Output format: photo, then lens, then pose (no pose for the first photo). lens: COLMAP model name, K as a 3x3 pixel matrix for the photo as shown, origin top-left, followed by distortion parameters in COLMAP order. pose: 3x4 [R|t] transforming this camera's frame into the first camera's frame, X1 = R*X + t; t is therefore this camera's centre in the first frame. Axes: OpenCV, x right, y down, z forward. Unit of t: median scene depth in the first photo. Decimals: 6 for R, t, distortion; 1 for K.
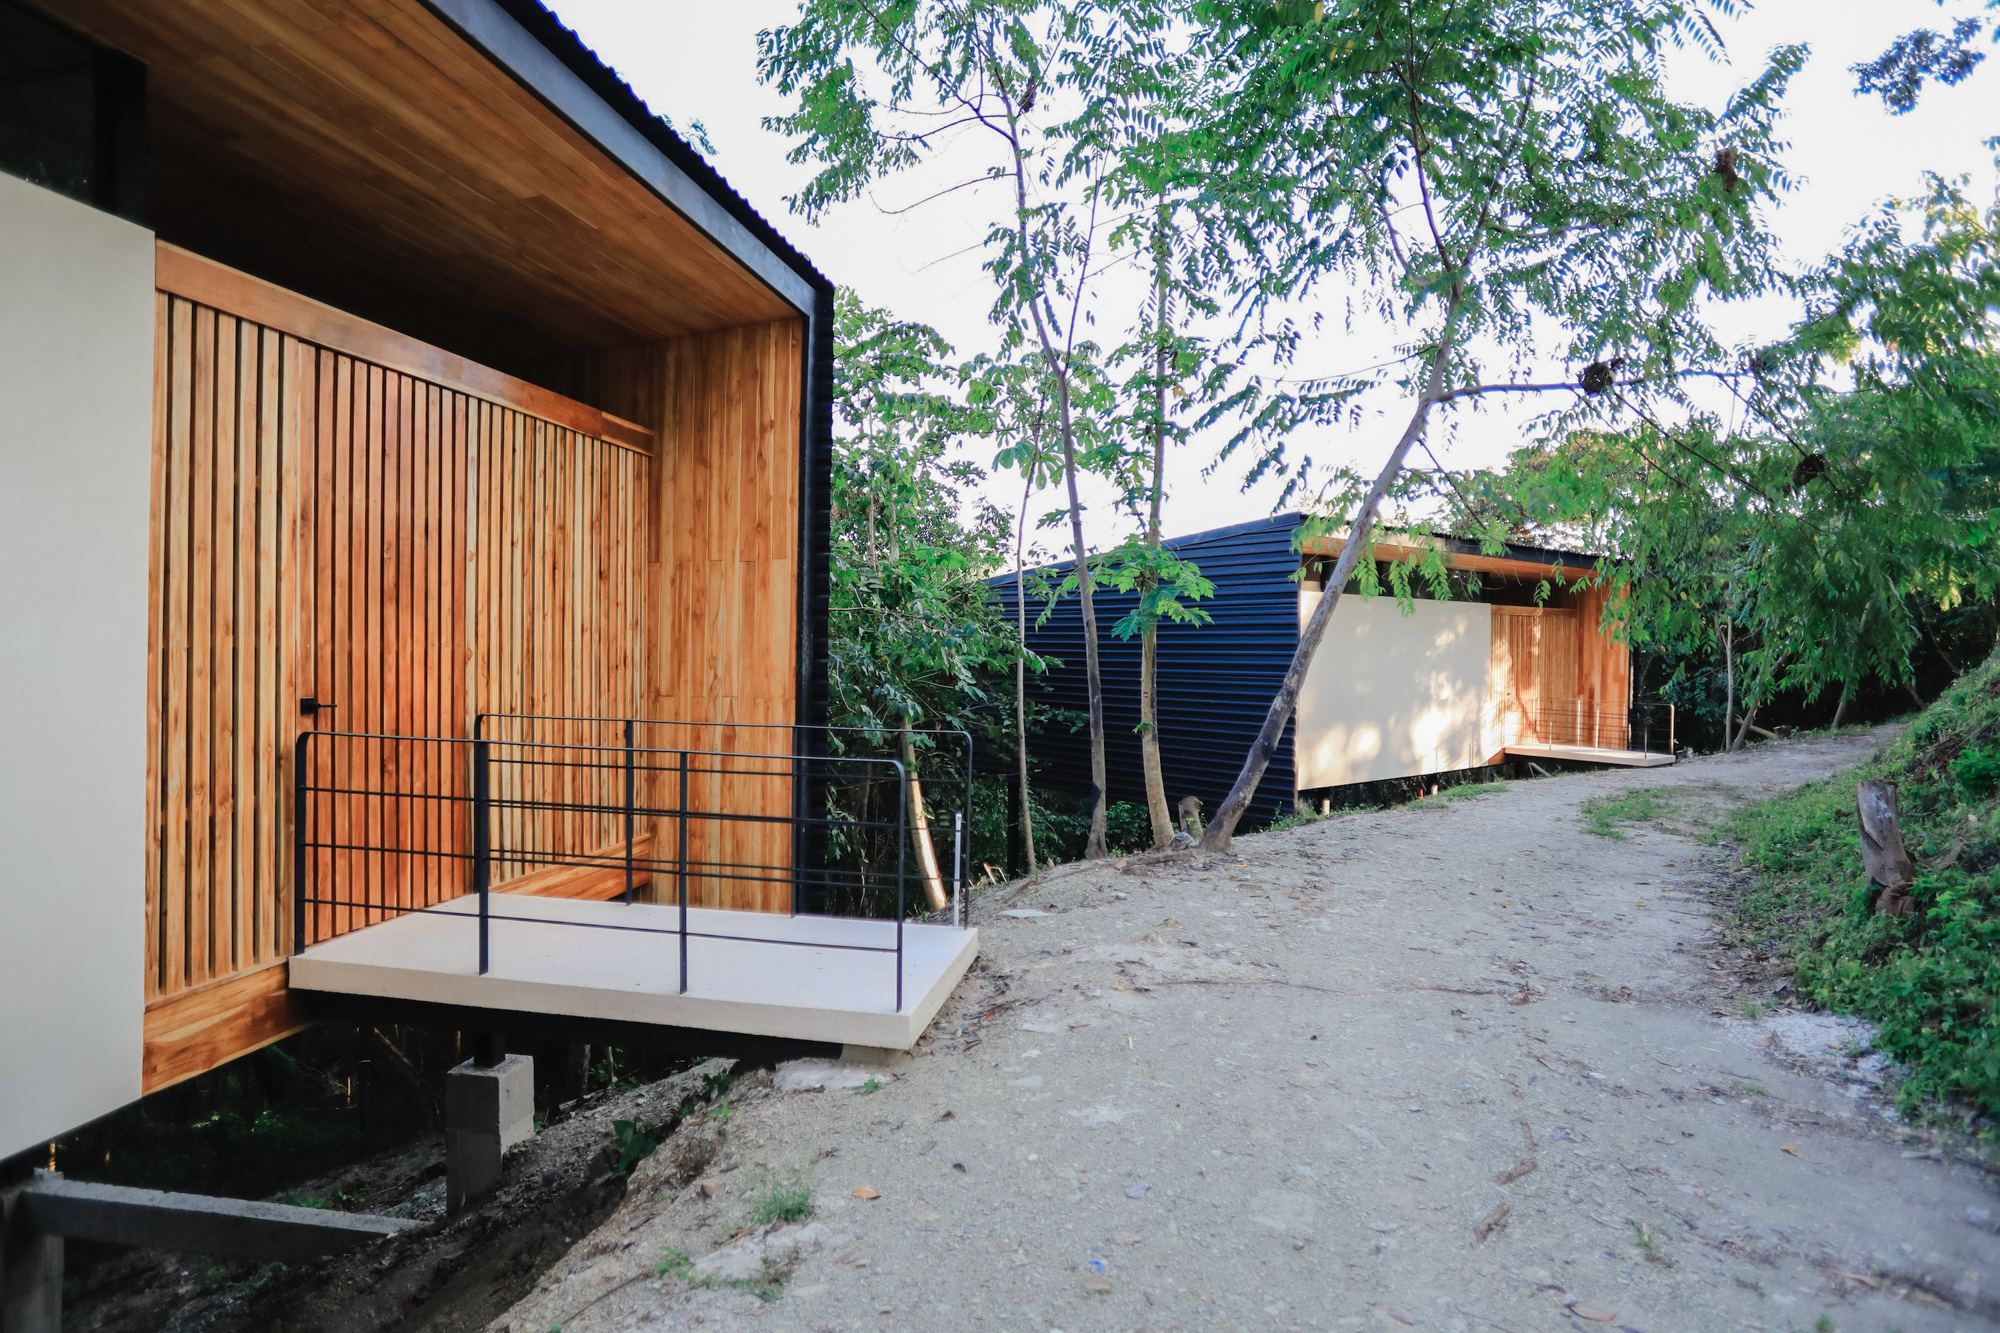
lens RADIAL K [[1140.5, 0, 1001.1], [0, 1140.5, 658.8], [0, 0, 1]] dist [-0.069896, 0.051087]
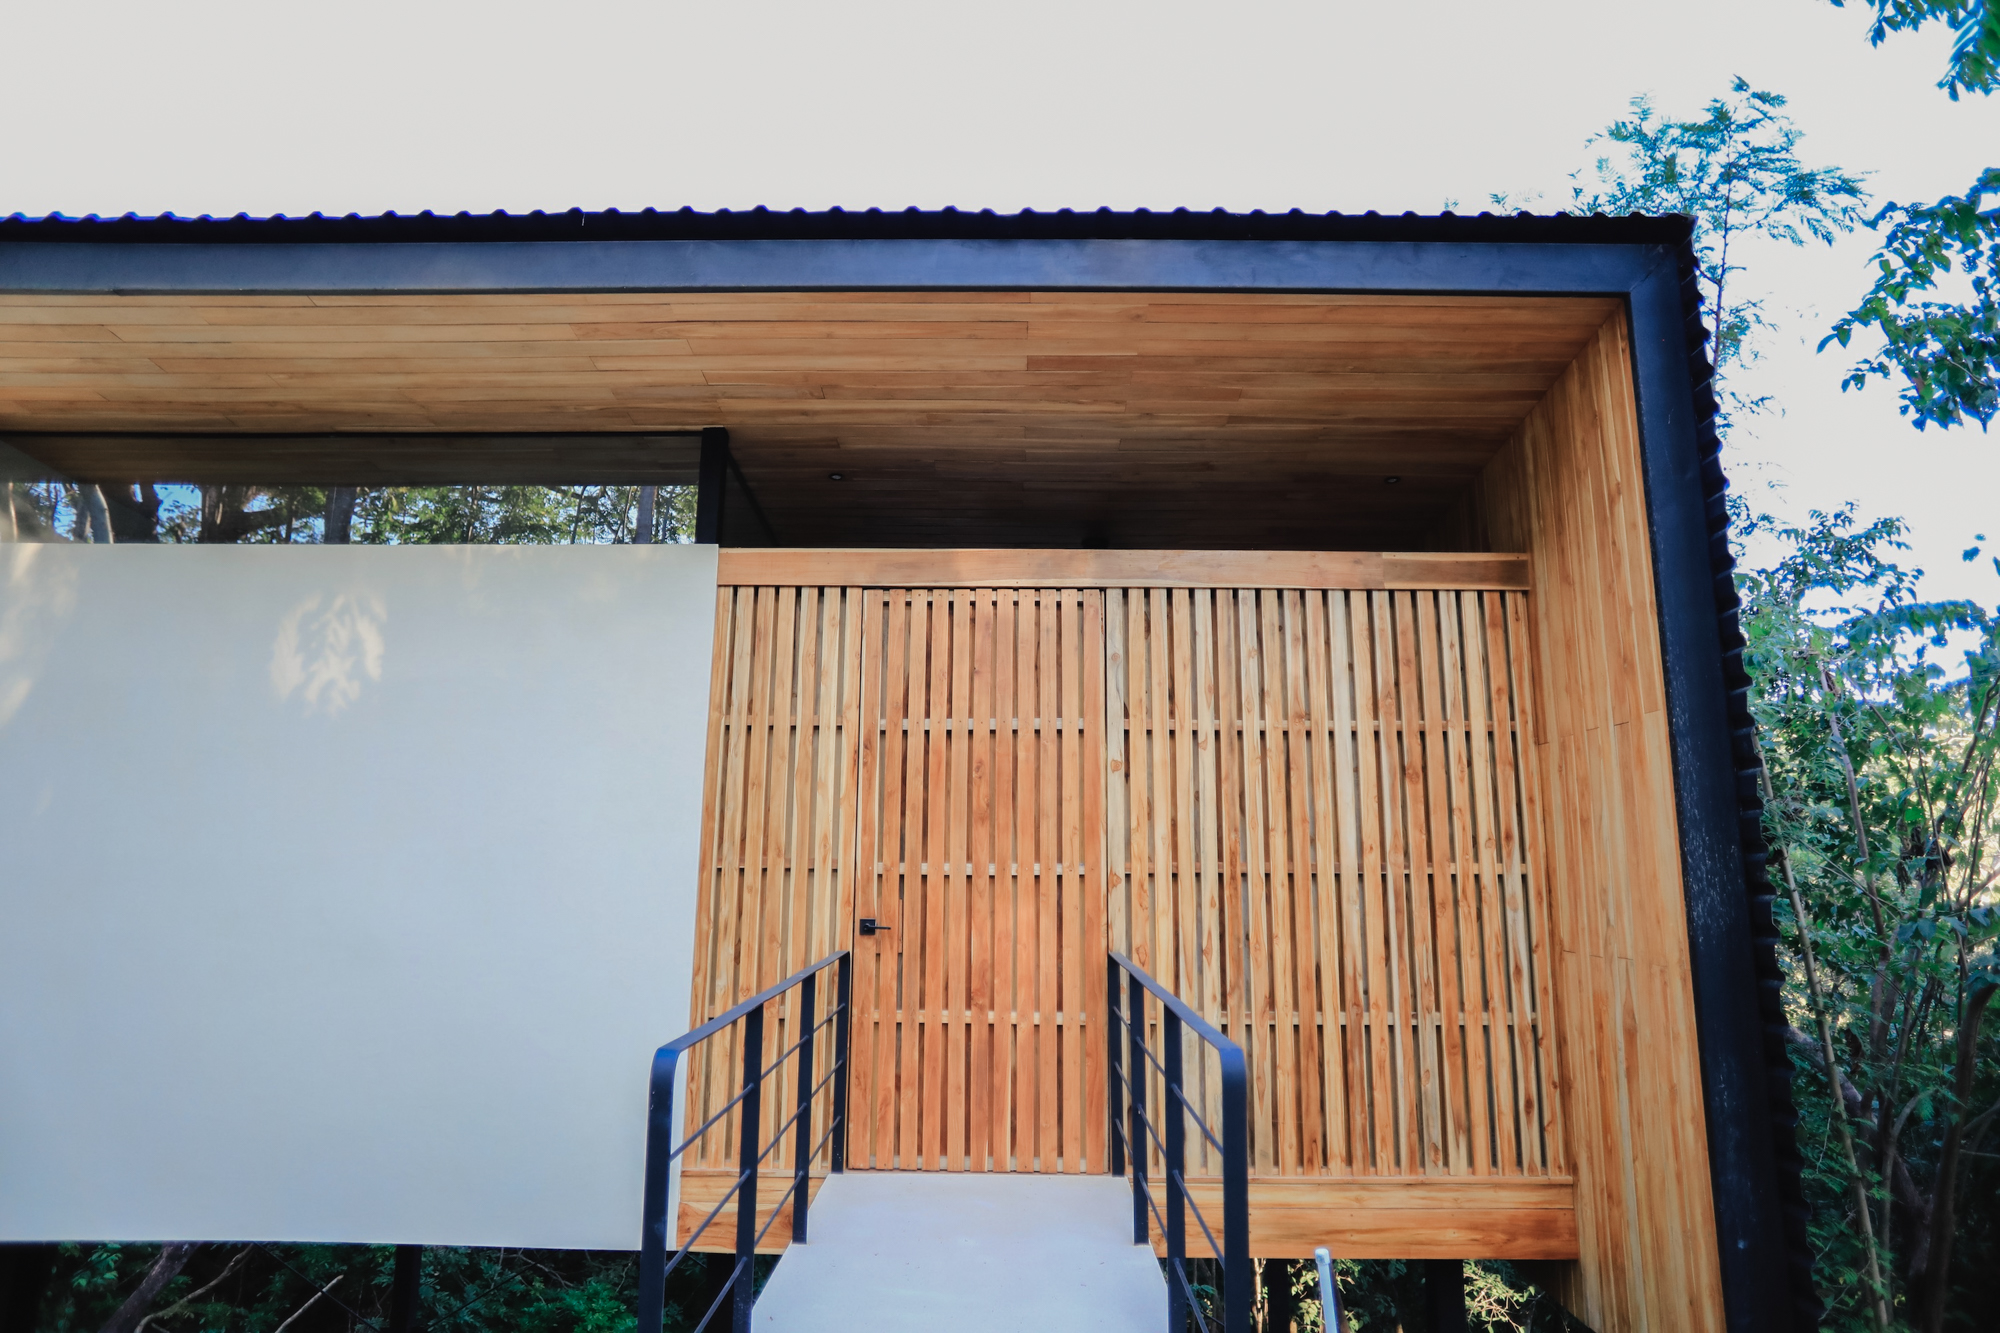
lens RADIAL K [[1140.5, 0, 1001.1], [0, 1140.5, 658.8], [0, 0, 1]] dist [-0.069896, 0.051087]
pose [[0.161109, -0.190460, -0.968385, 0.459240], [-0.020366, 0.980352, -0.196202, 0.002957], [0.986727, 0.051332, 0.154064, 0.925502]]
